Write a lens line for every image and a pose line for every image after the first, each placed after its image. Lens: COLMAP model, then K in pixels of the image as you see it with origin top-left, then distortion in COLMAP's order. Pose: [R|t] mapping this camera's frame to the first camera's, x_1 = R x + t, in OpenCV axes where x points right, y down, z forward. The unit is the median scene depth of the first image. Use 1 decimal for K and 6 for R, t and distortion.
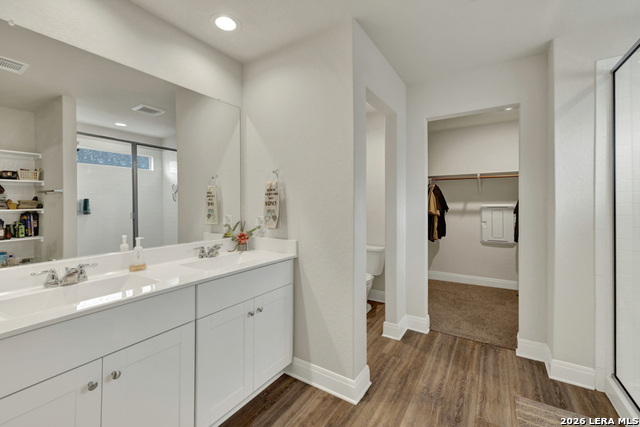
lens RADIAL K [[270.9, 0, 317.0], [0, 270.9, 202.9], [0, 0, 1]] dist [0.000470, 0.000108]
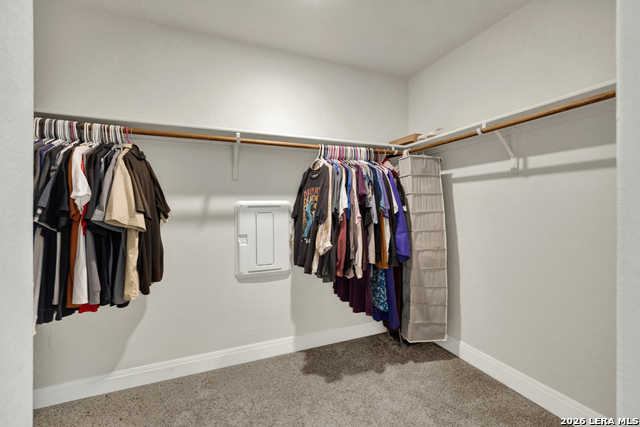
lens RADIAL K [[271.0, 0, 319.1], [0, 271.0, 210.6], [0, 0, 1]] dist [-0.001572, 0.000149]
pose [[0.563570, -0.006900, 0.826040, 0.447550], [-0.002746, 0.999944, 0.010226, 0.028058], [-0.826064, -0.008031, 0.563519, 0.950914]]
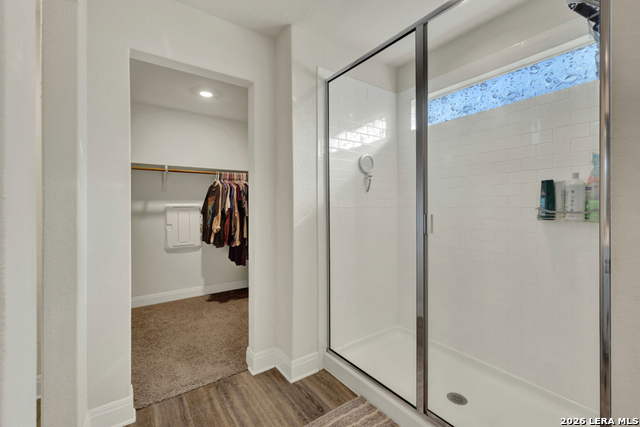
lens RADIAL K [[271.0, 0, 319.1], [0, 271.0, 210.6], [0, 0, 1]] dist [-0.001572, 0.000149]
pose [[0.367334, -0.006348, 0.930068, 0.018932], [-0.001148, 0.999973, 0.007278, 0.031221], [-0.930089, -0.003741, 0.367316, 0.420246]]
